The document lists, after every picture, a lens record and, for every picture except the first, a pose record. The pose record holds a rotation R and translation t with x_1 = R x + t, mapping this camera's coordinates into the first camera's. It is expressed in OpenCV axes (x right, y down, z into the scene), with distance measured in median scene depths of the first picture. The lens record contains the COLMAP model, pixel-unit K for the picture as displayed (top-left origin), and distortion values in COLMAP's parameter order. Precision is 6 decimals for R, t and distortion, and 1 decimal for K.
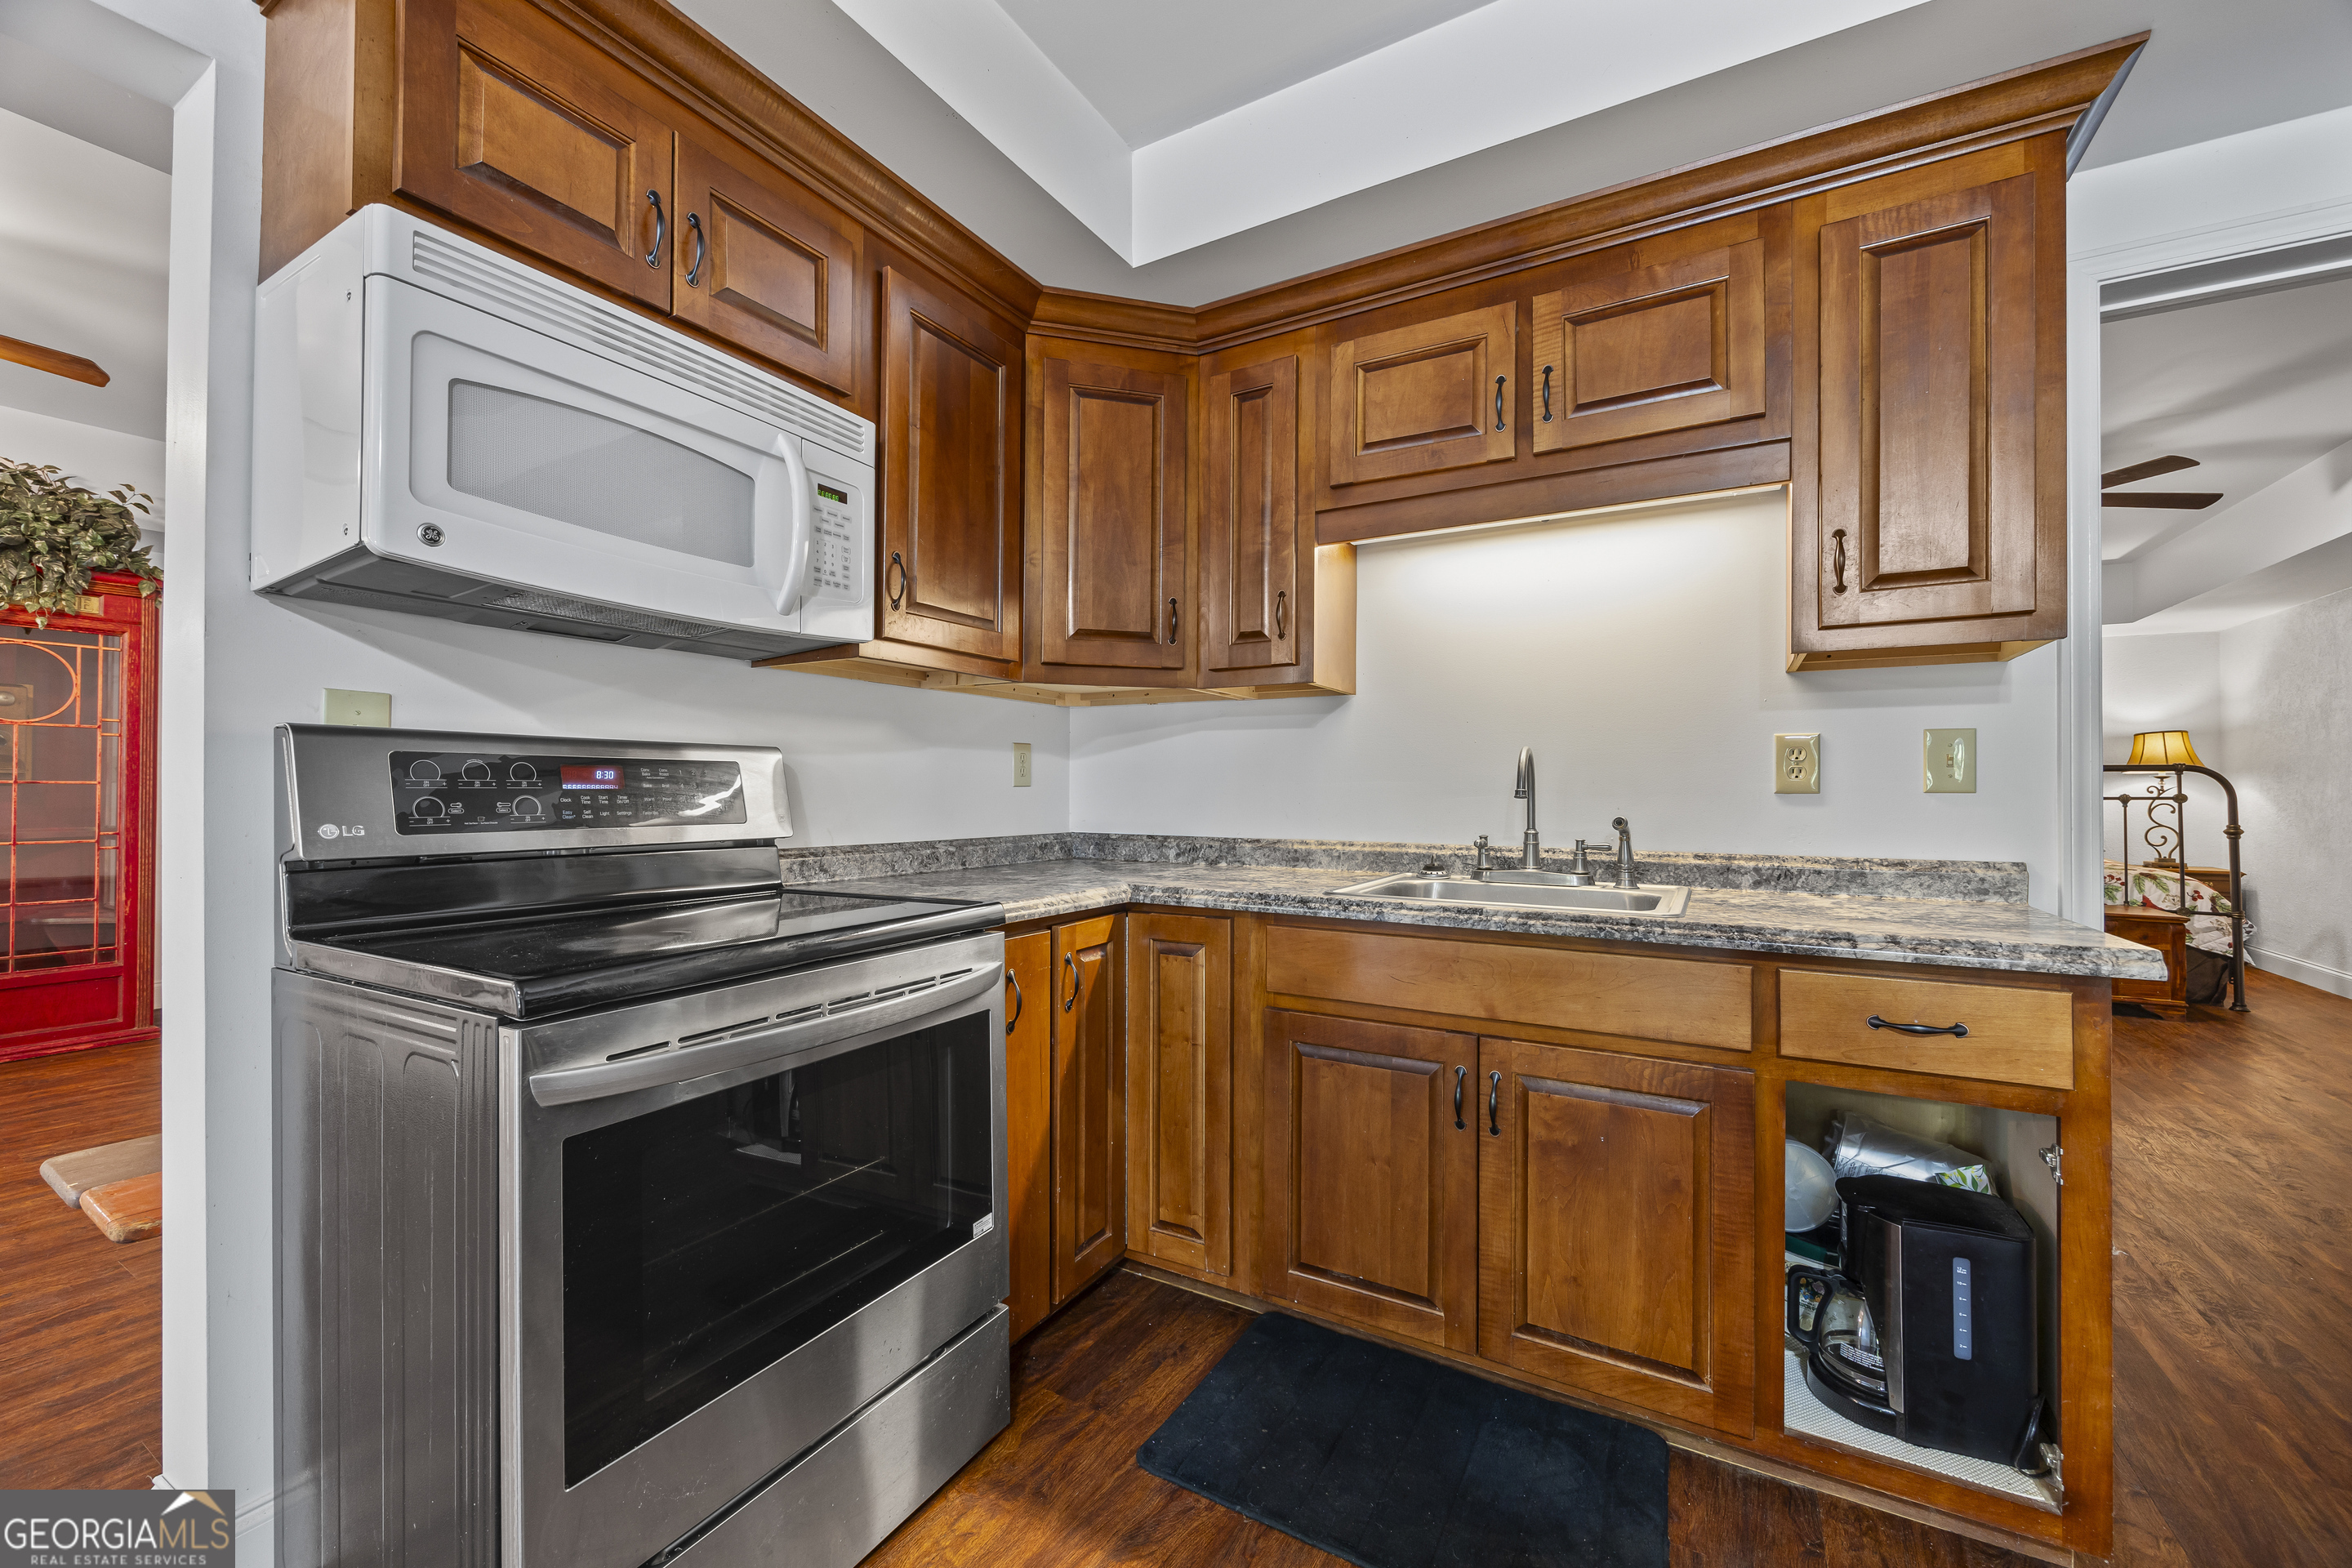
lens RADIAL K [[938.6, 0, 1173.2], [0, 938.6, 778.4], [0, 0, 1]] dist [-0.001549, -0.000130]
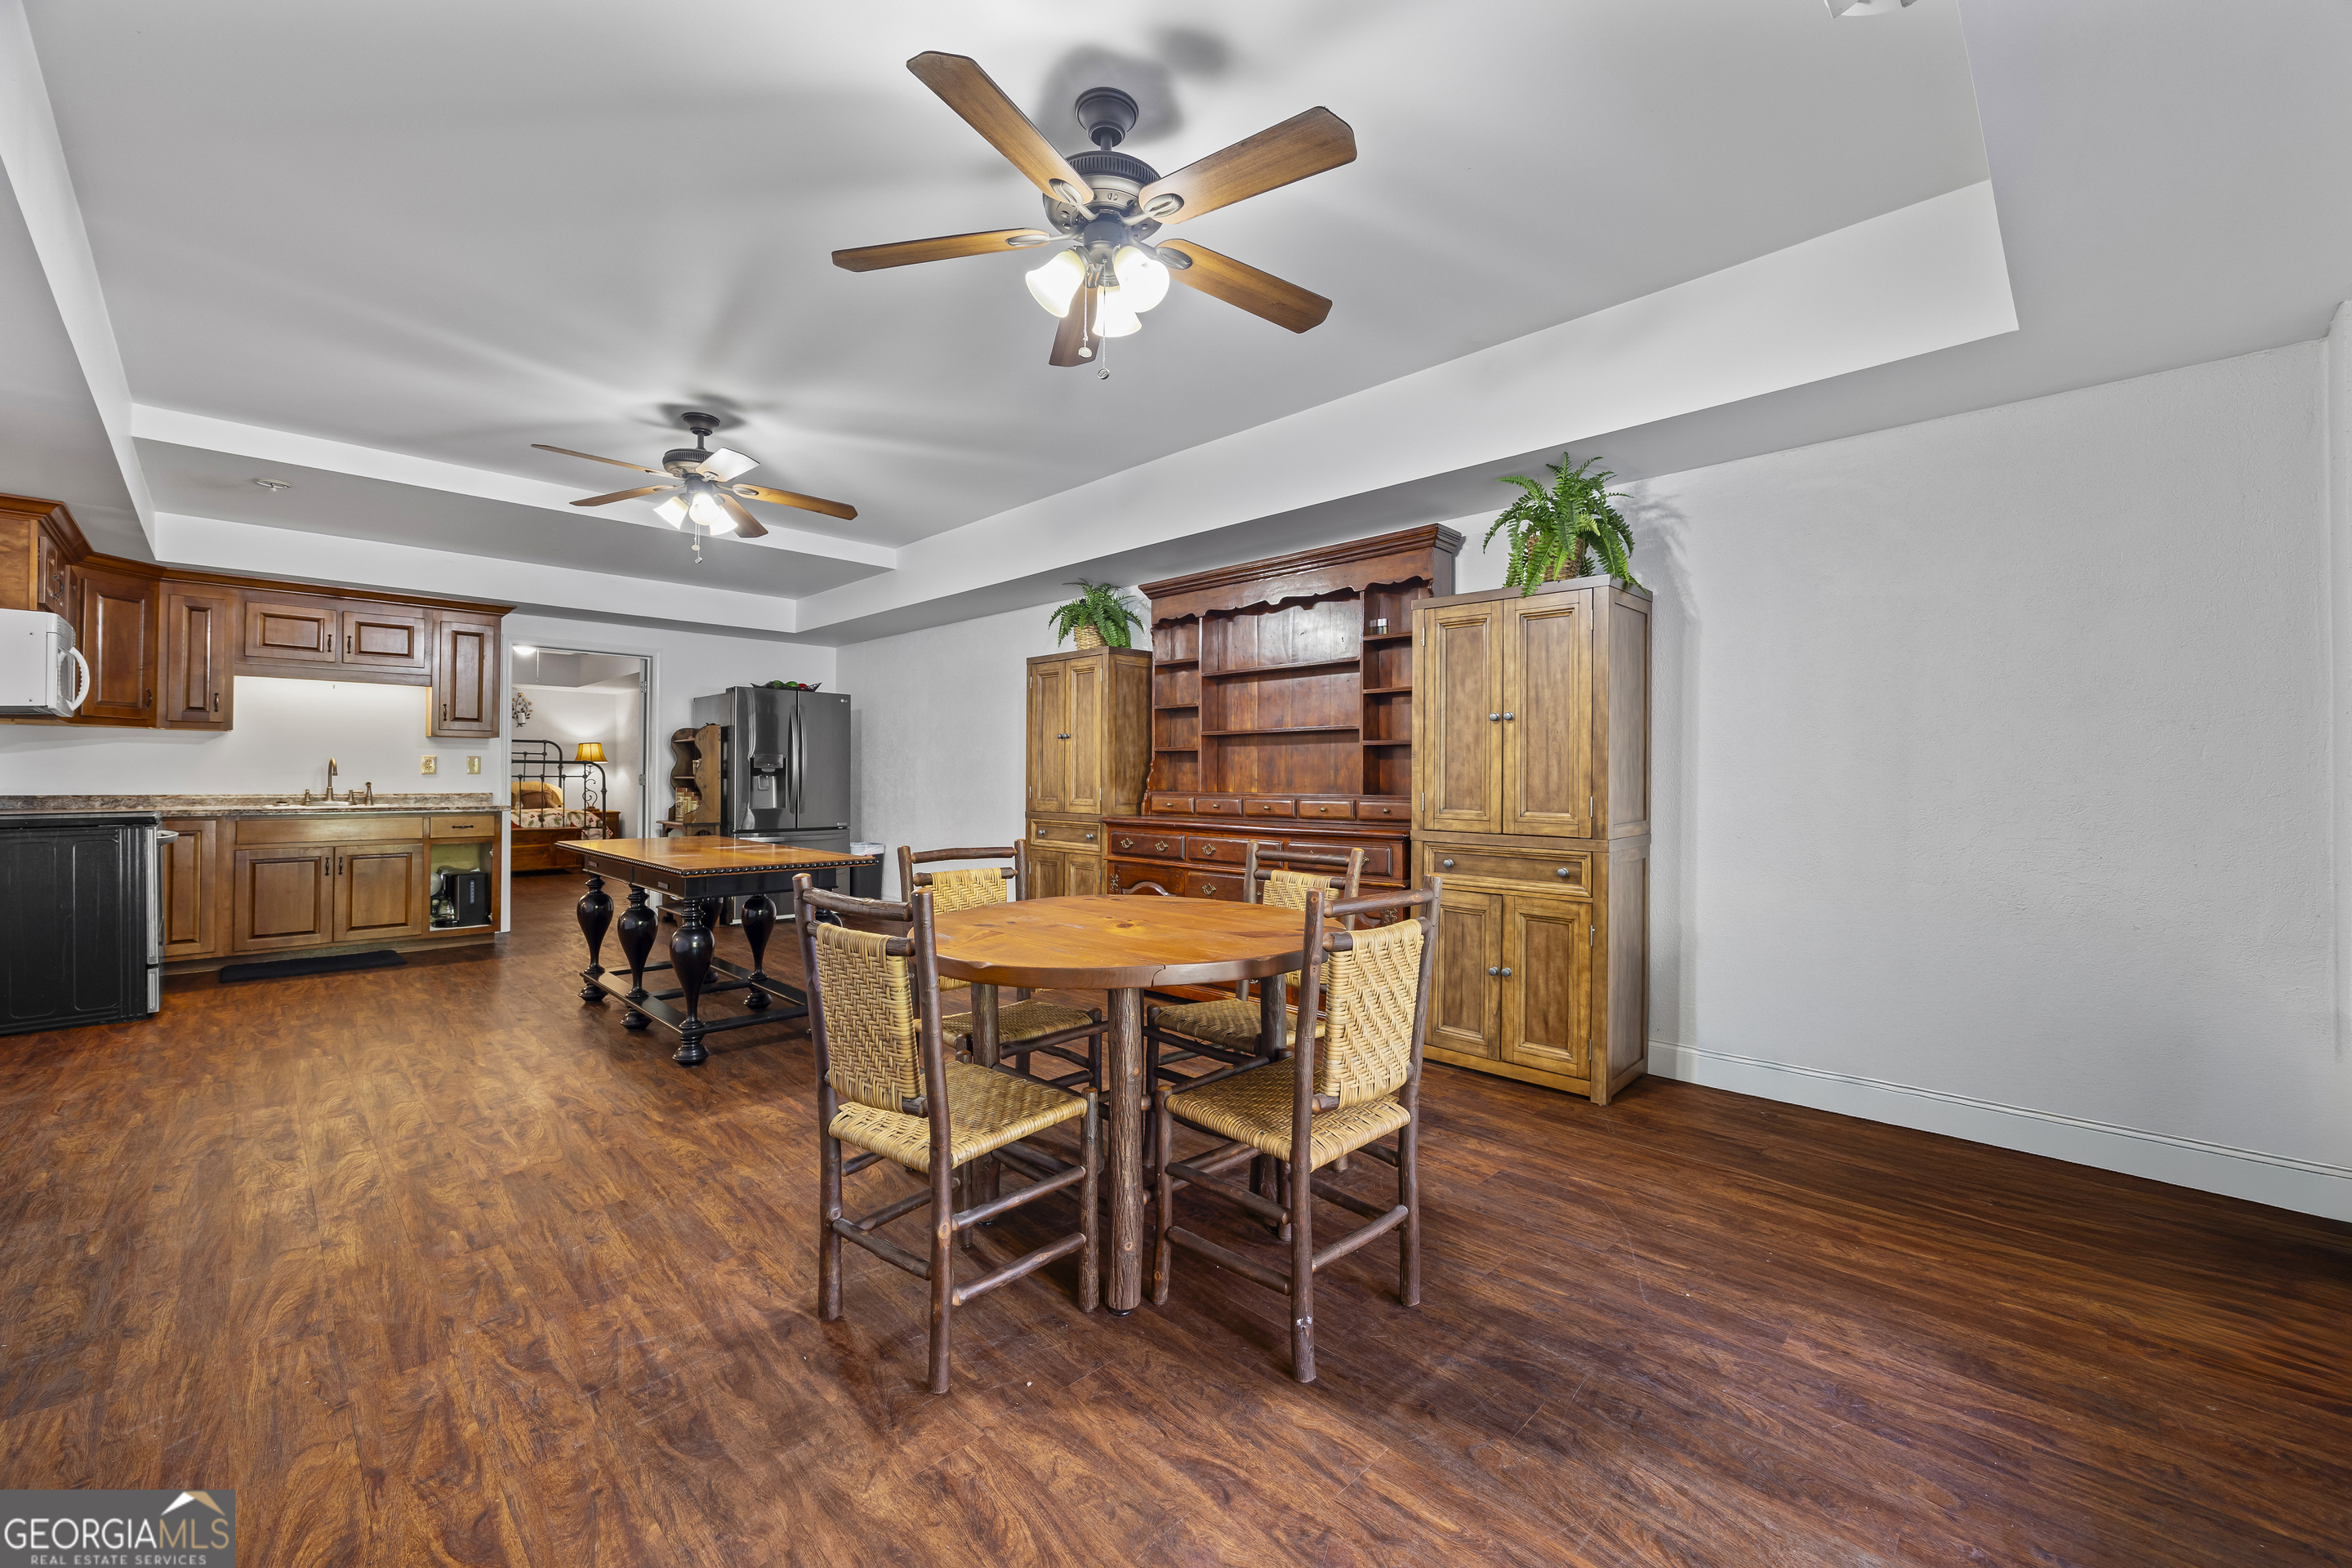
lens RADIAL K [[938.6, 0, 1173.2], [0, 938.6, 778.4], [0, 0, 1]] dist [-0.001549, -0.000130]
pose [[0.255892, -0.004149, 0.966697, -0.901848], [-0.016695, 0.999823, 0.008711, -0.020032], [-0.966561, -0.018368, 0.255777, -1.154658]]
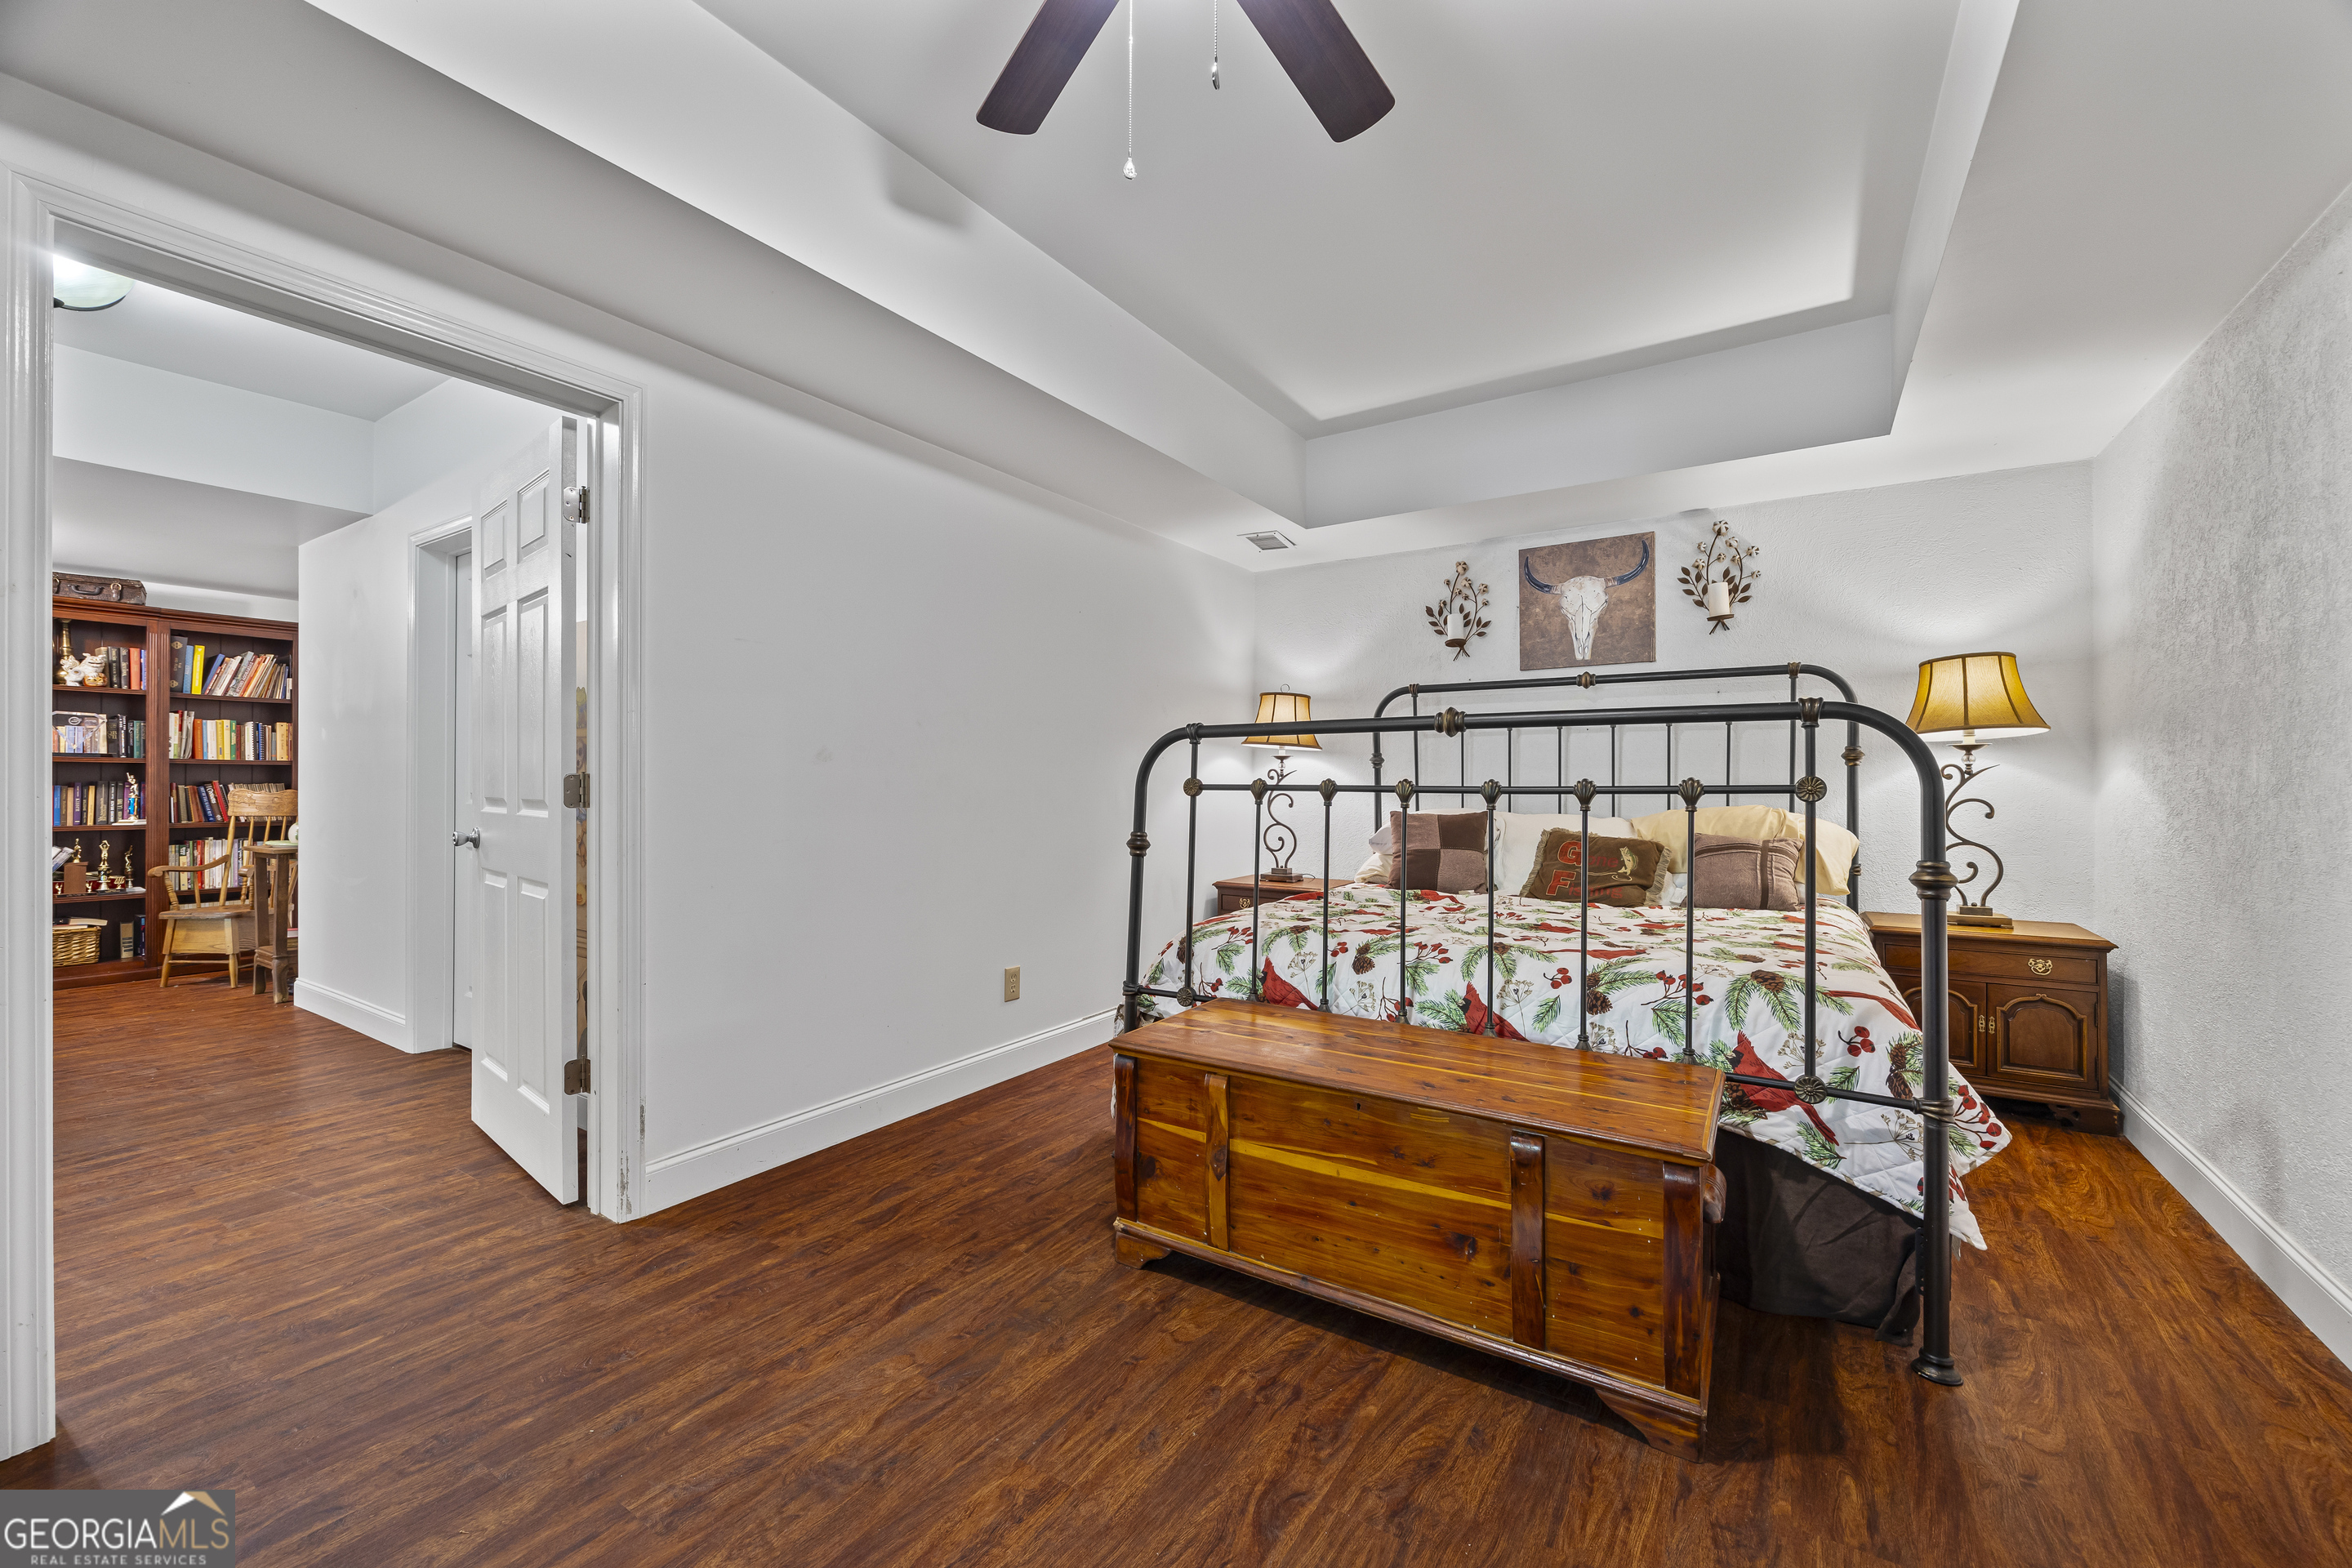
lens RADIAL K [[938.6, 0, 1173.2], [0, 938.6, 778.4], [0, 0, 1]] dist [-0.001549, -0.000130]
pose [[0.998811, -0.003435, -0.048624, 1.072781], [0.003779, 0.999968, 0.006995, 0.017244], [0.048599, -0.007171, 0.998793, 0.778285]]
